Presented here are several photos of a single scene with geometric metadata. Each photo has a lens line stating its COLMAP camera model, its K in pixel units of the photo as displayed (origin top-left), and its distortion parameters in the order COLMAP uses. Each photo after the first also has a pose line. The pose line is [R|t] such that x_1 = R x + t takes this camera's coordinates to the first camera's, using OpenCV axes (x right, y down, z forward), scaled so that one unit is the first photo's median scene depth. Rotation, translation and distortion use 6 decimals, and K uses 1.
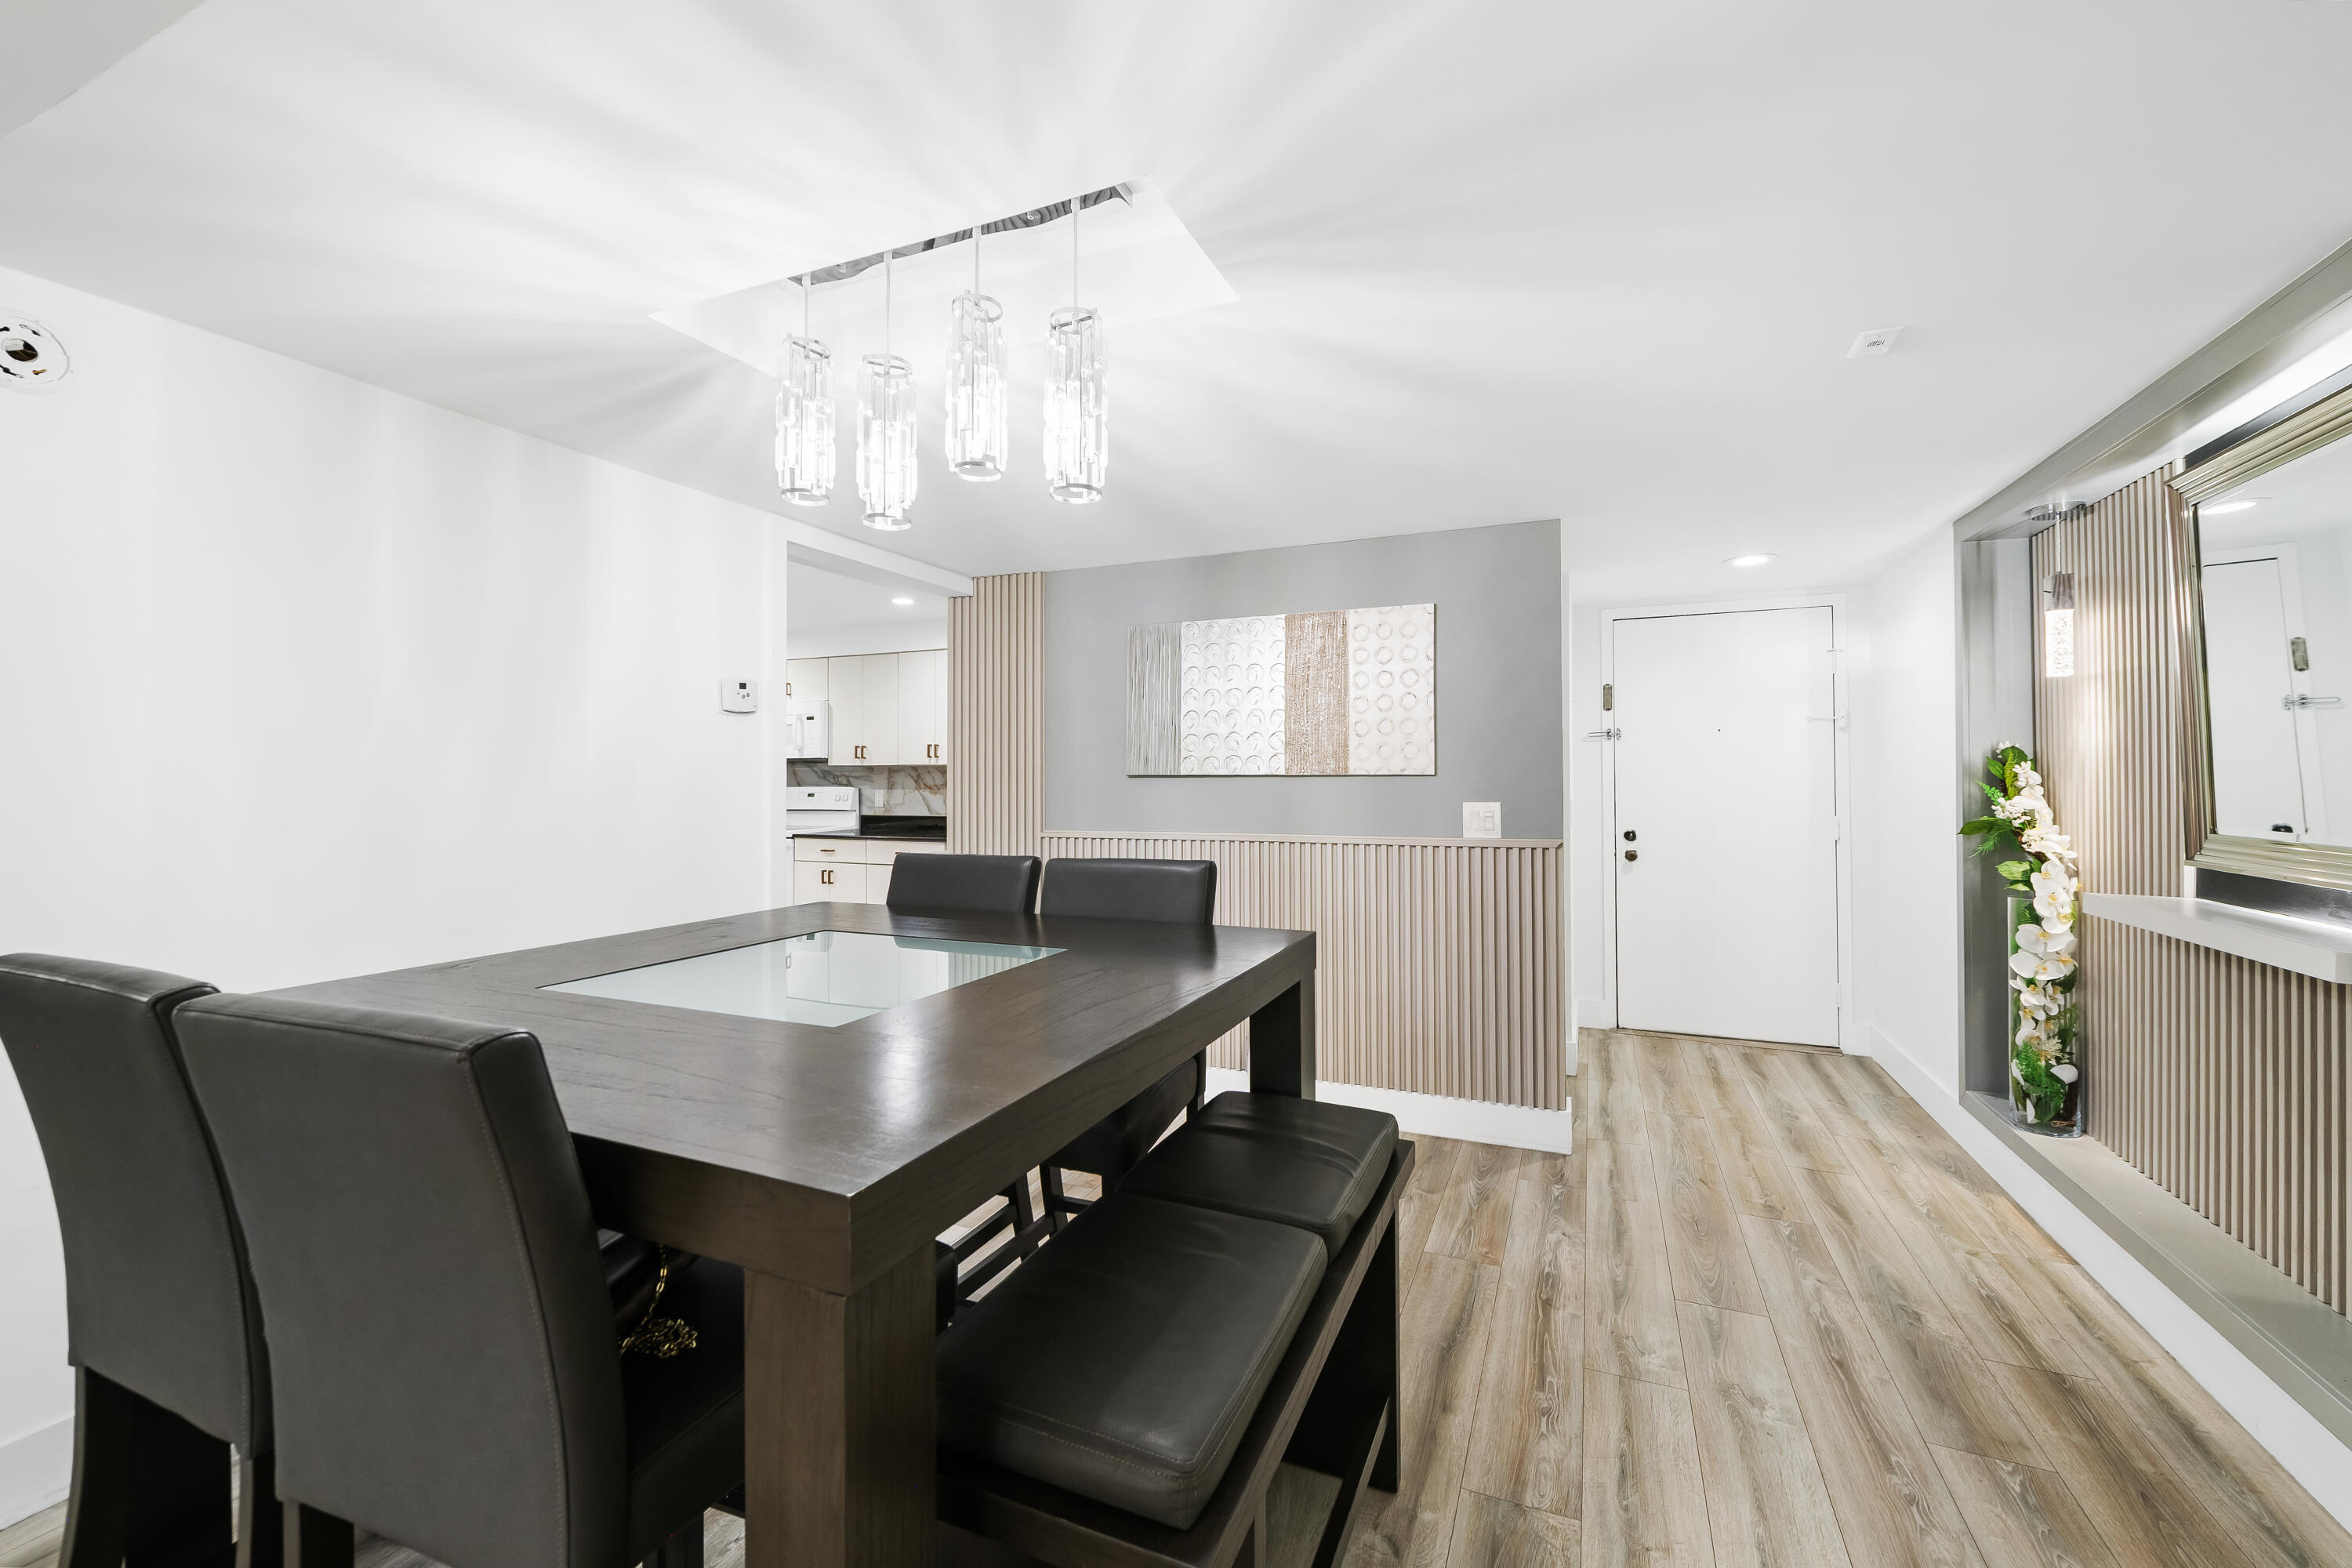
lens RADIAL K [[946.1, 0, 1180.1], [0, 946.1, 765.3], [0, 0, 1]] dist [-0.004071, -0.000570]
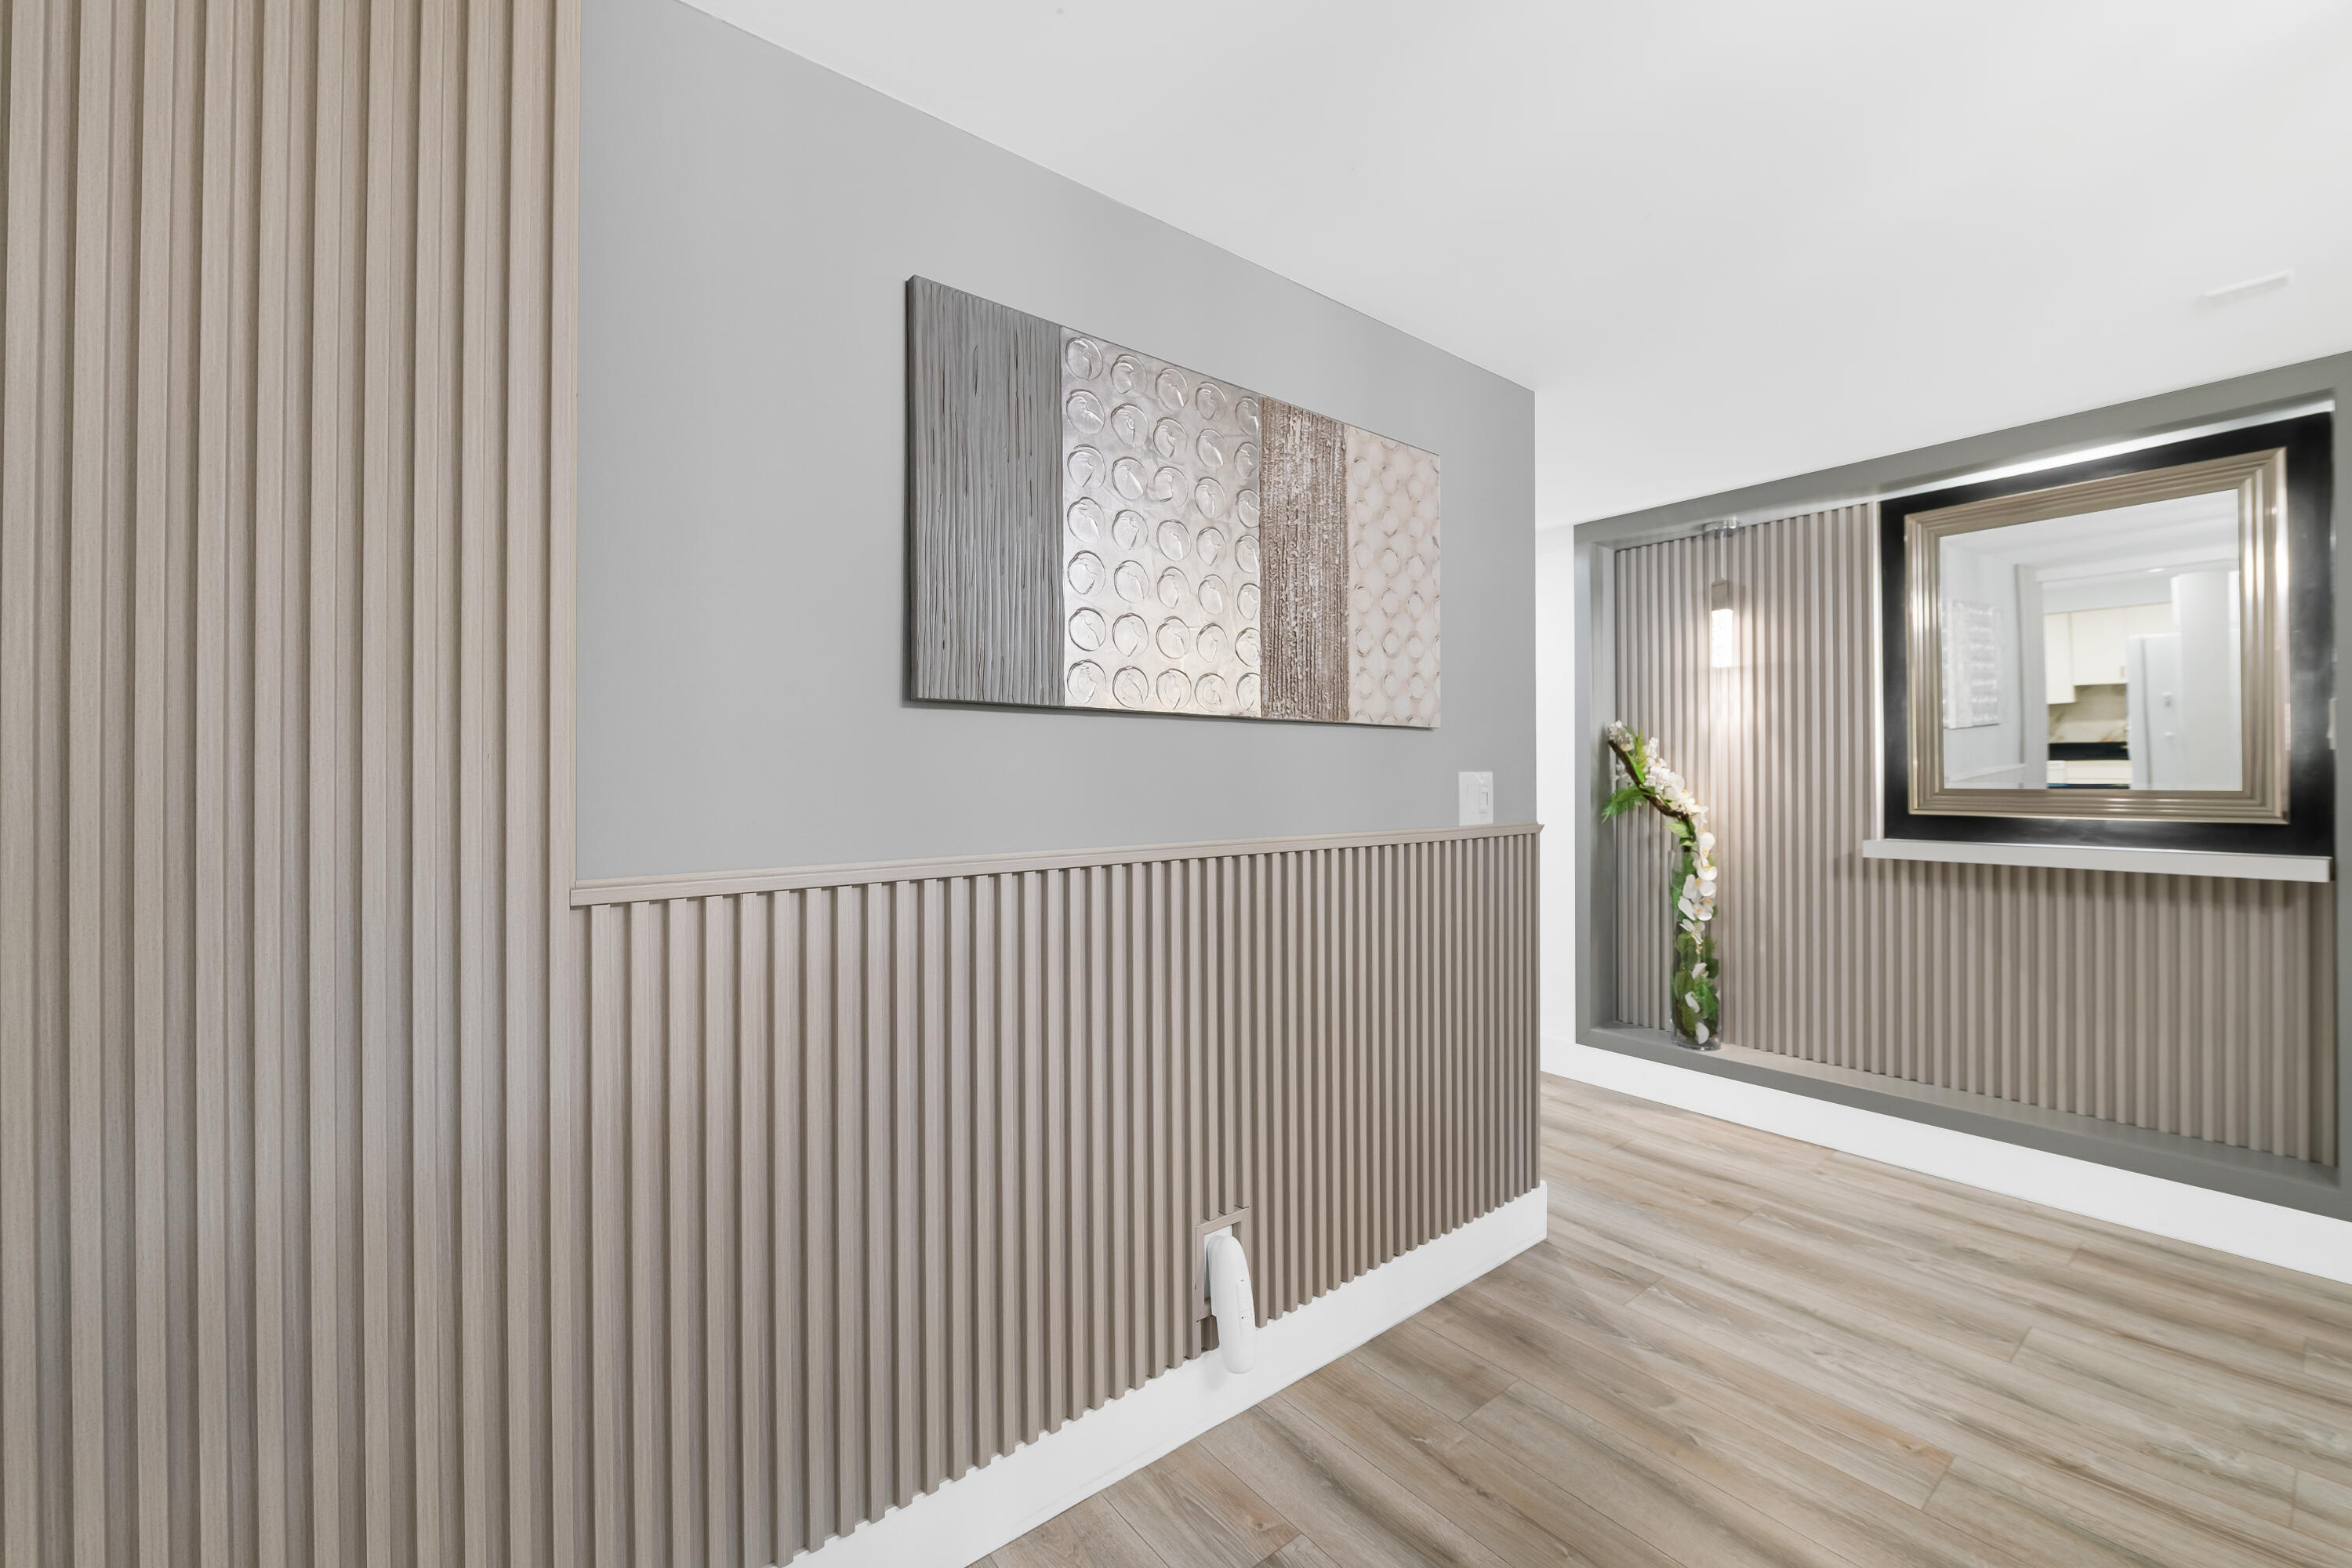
lens RADIAL K [[931.8, 0, 1186.1], [0, 931.8, 772.5], [0, 0, 1]] dist [0.001474, -0.003424]
pose [[0.476769, 0.005661, 0.879011, -0.418114], [-0.008753, 0.999960, -0.001692, 0.049443], [-0.878985, -0.006887, 0.476799, 0.991742]]
